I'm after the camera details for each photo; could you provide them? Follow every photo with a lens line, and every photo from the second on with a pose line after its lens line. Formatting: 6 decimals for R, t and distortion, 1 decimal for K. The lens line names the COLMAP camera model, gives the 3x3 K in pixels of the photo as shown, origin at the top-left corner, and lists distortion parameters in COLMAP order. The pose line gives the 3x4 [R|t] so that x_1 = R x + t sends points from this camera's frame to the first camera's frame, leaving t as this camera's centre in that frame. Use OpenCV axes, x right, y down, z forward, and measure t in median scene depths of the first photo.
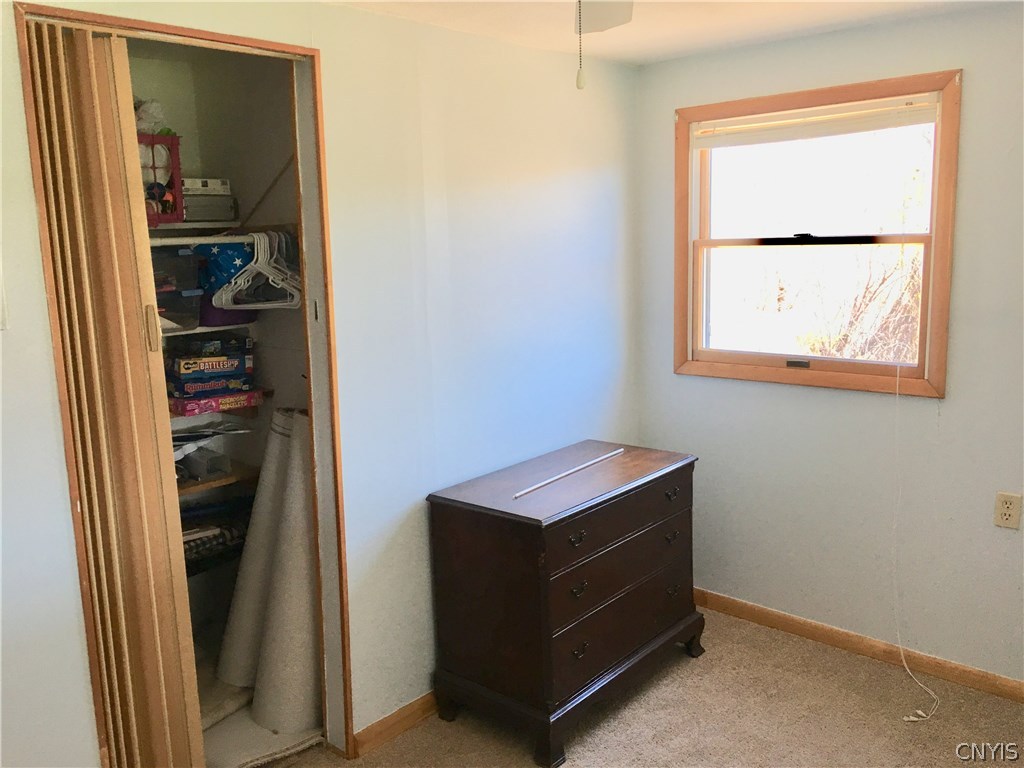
lens RADIAL K [[867.8, 0, 511.3], [0, 867.8, 375.0], [0, 0, 1]] dist [0.086589, -0.118473]
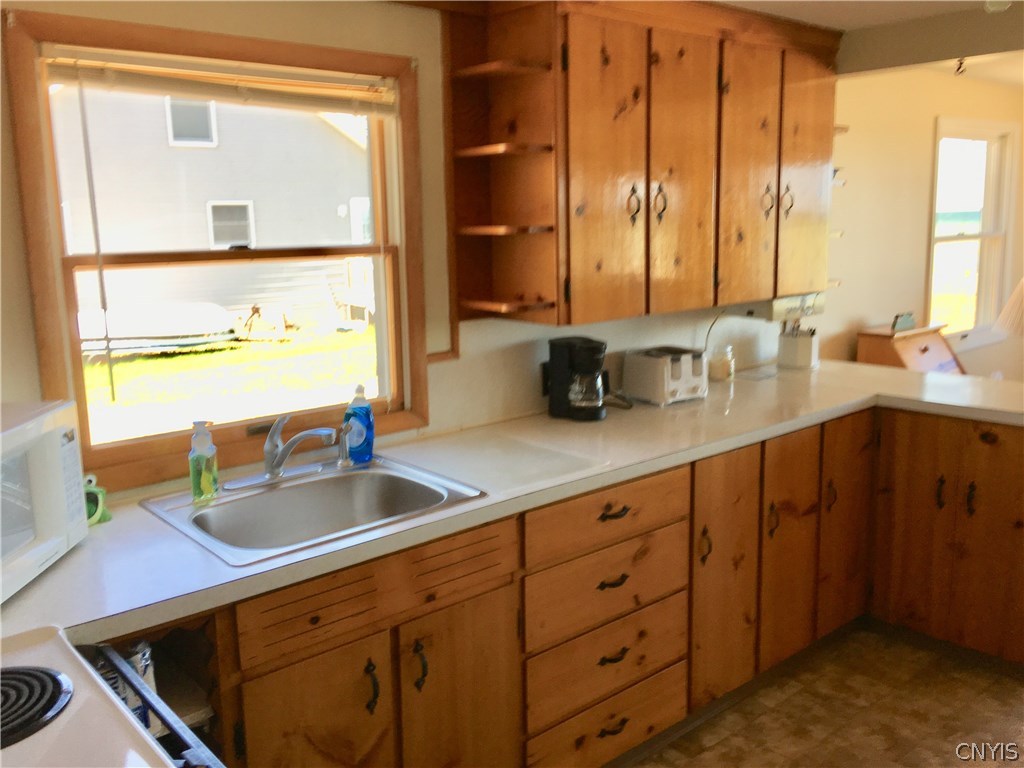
lens RADIAL K [[867.8, 0, 511.3], [0, 867.8, 375.0], [0, 0, 1]] dist [0.086589, -0.118473]
pose [[0.132770, -0.143671, 0.980679, -0.355211], [0.170490, 0.978001, 0.120197, -0.114262], [-0.976374, 0.151237, 0.154343, 0.749834]]
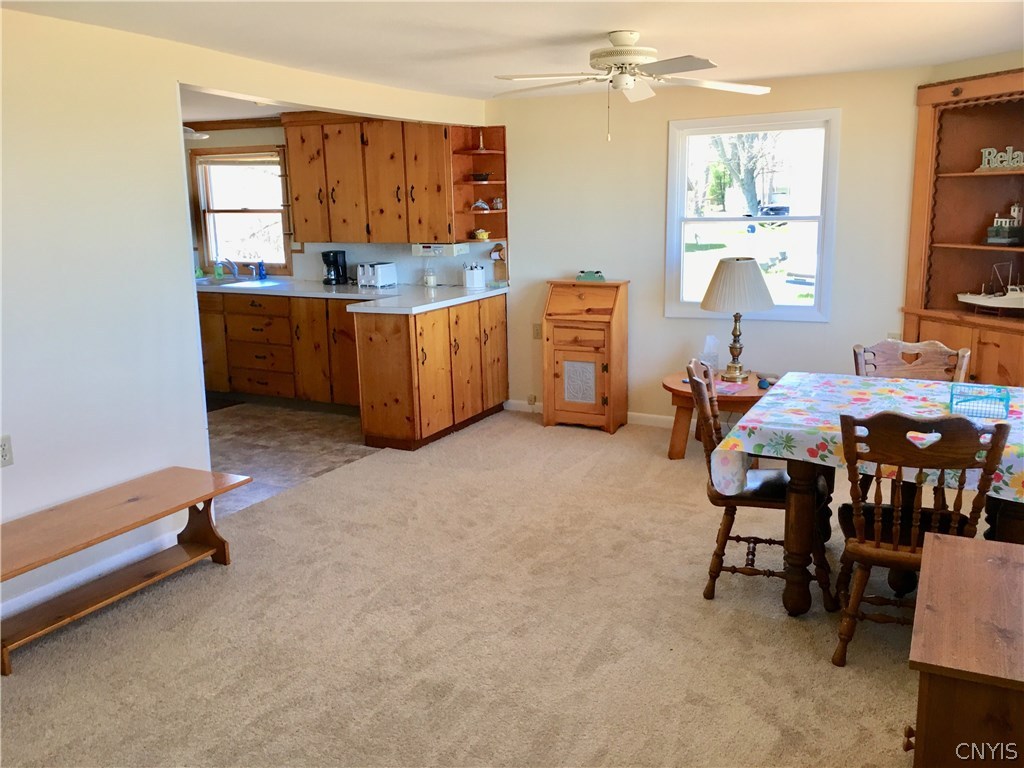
lens RADIAL K [[867.8, 0, 511.3], [0, 867.8, 375.0], [0, 0, 1]] dist [0.086589, -0.118473]
pose [[0.966094, -0.033336, 0.256029, 0.434524], [0.023837, 0.998911, 0.040113, 0.213199], [-0.257088, -0.032650, 0.965836, -1.496719]]
